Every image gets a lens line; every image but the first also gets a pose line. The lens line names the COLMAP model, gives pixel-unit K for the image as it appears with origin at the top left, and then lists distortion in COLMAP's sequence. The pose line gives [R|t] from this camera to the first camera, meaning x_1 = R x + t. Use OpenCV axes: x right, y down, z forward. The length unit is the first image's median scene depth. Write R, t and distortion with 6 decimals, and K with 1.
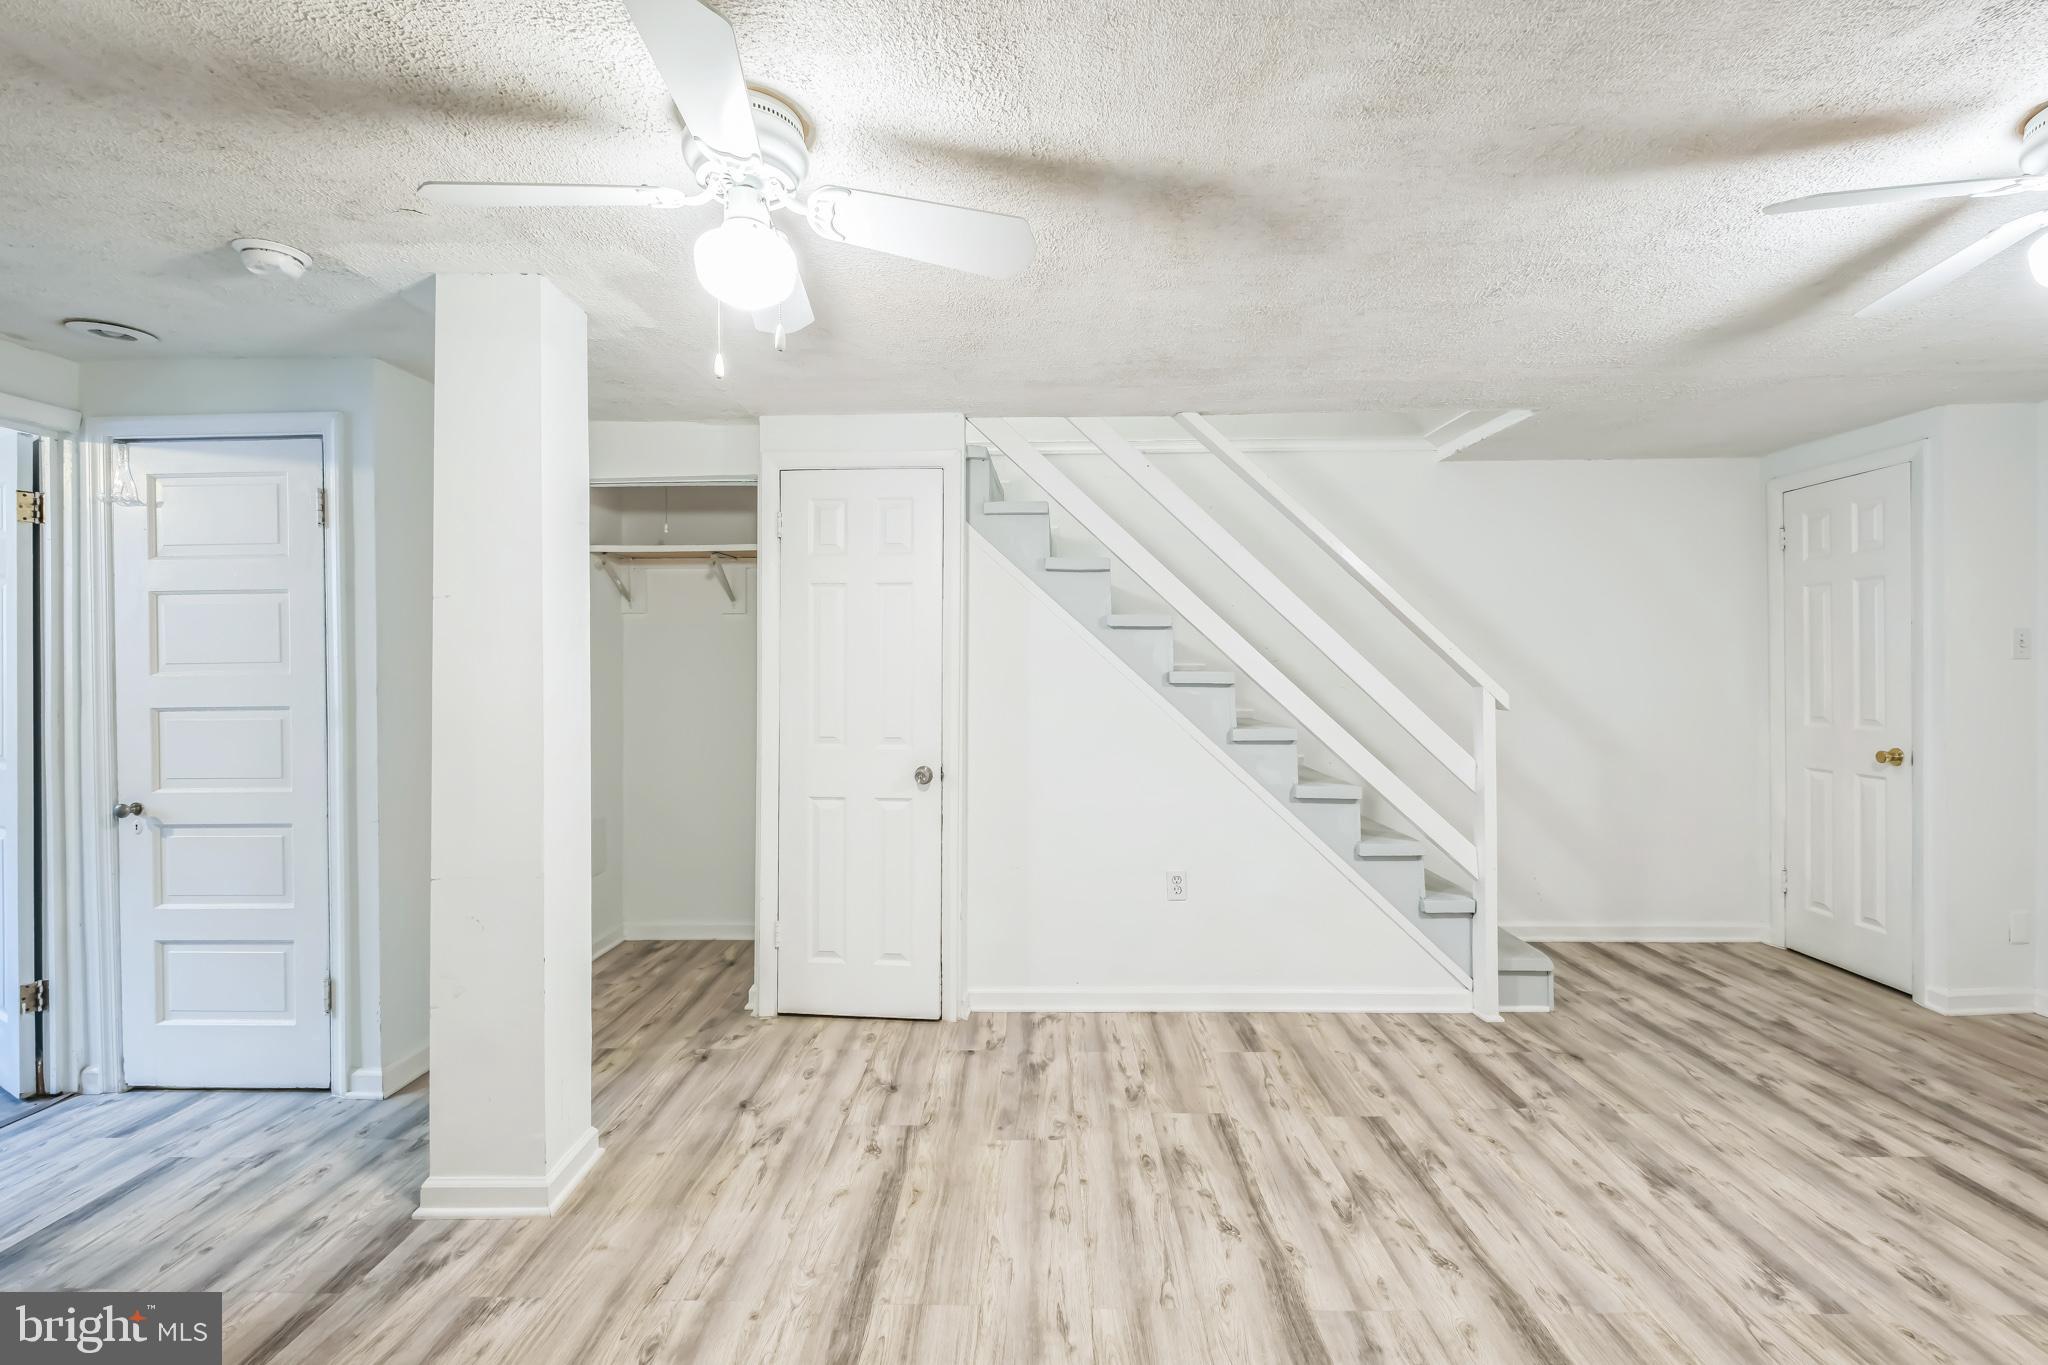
lens RADIAL K [[907.0, 0, 1017.7], [0, 907.0, 673.2], [0, 0, 1]] dist [0.003711, -0.005958]
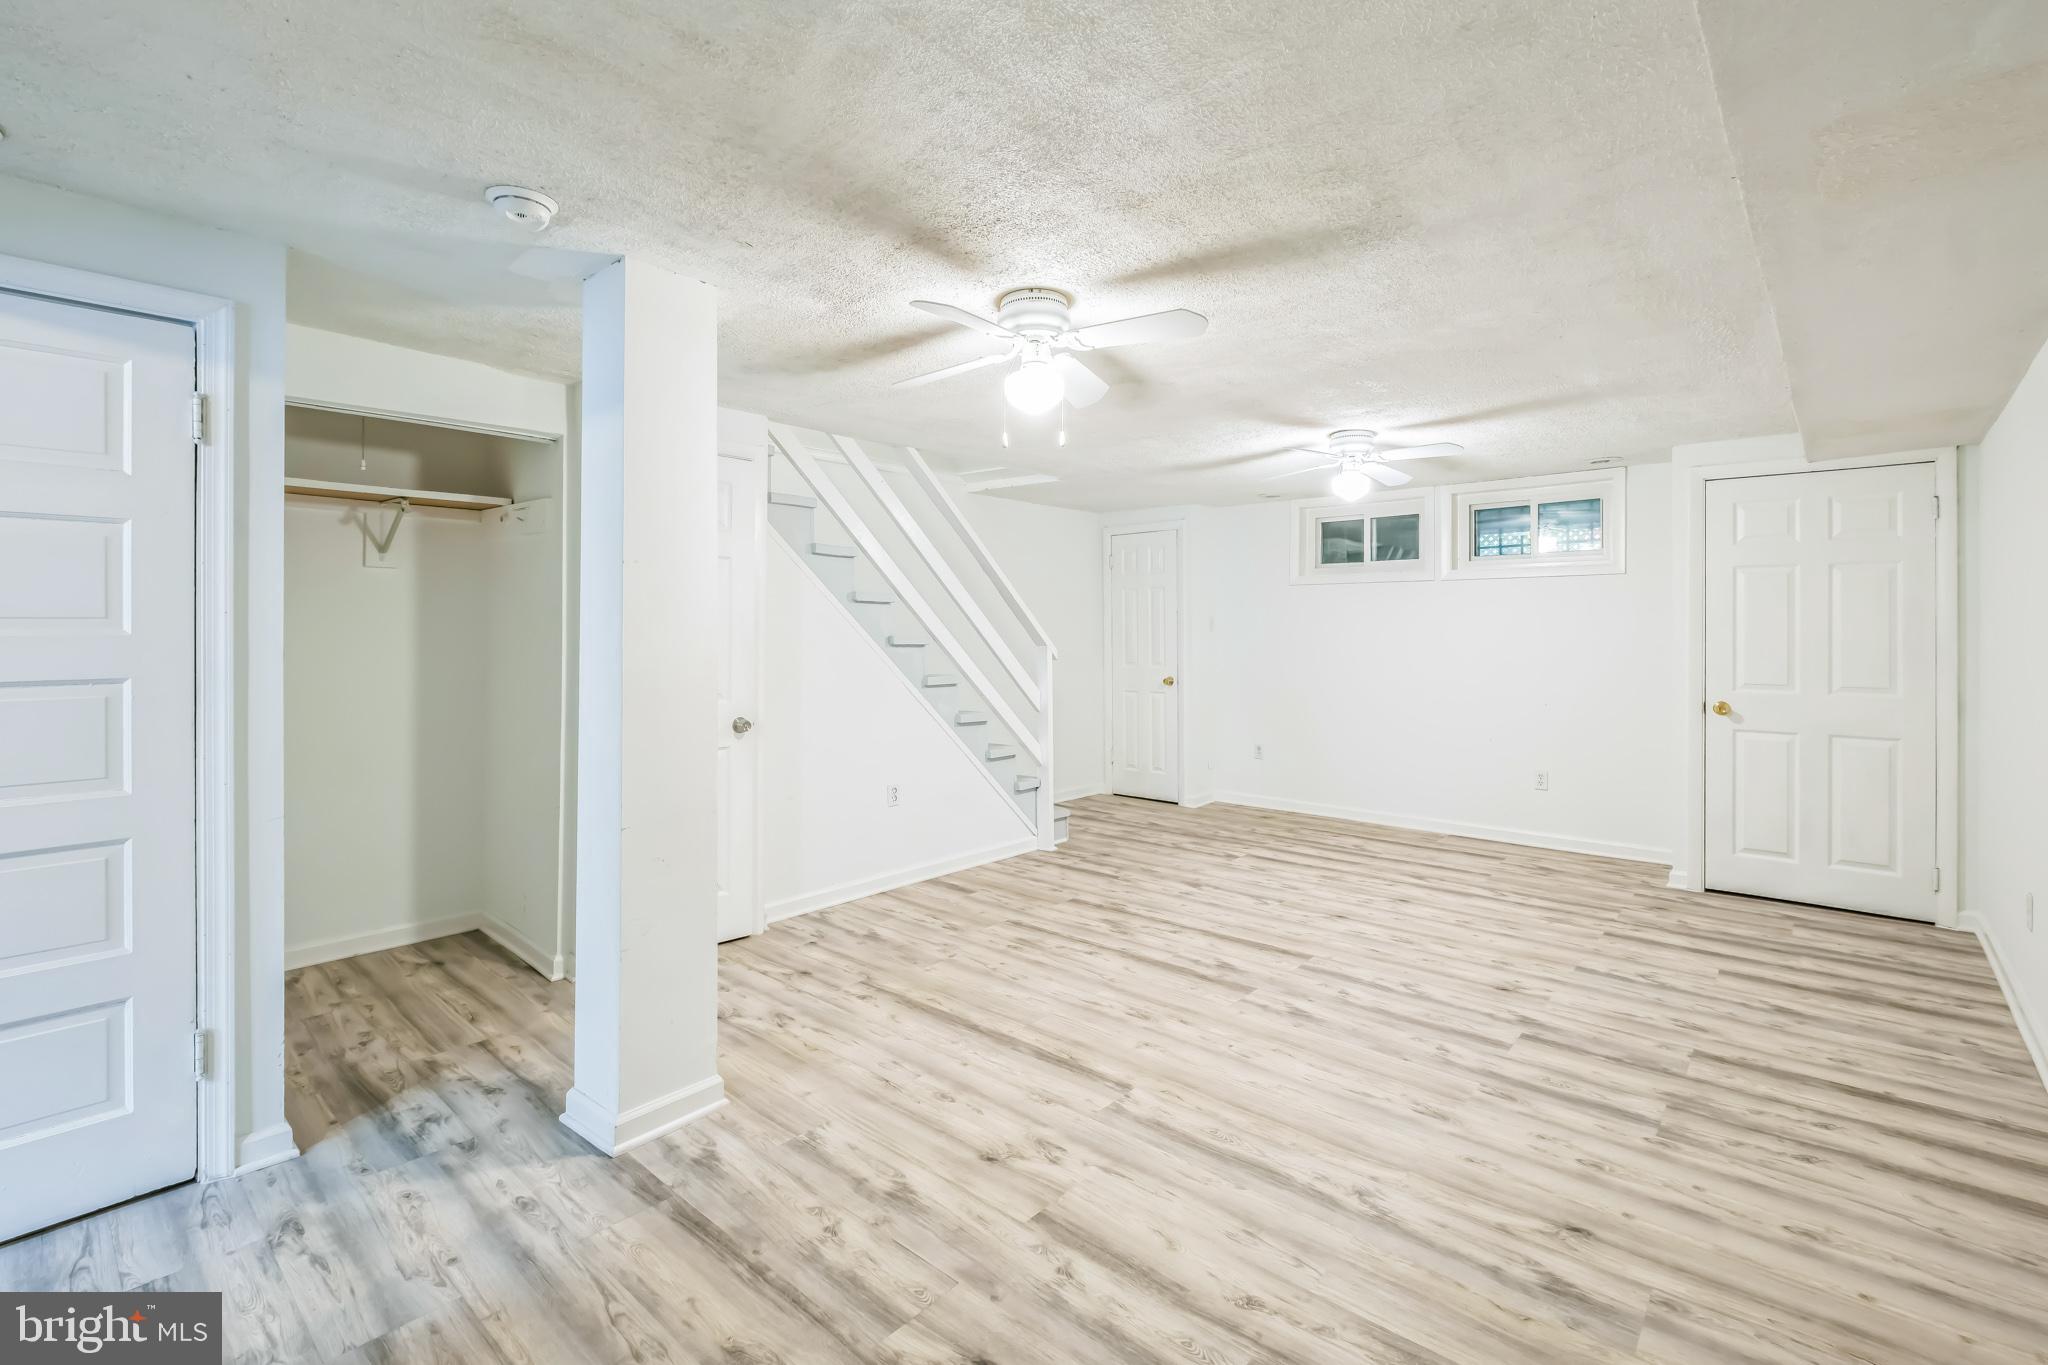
lens RADIAL K [[907.0, 0, 1041.8], [0, 907.0, 636.1], [0, 0, 1]] dist [0.003711, -0.005958]
pose [[0.639288, 0.002761, 0.768963, -0.977665], [0.003007, 0.999977, -0.006091, 0.010041], [-0.768962, 0.006206, 0.639265, -0.040271]]
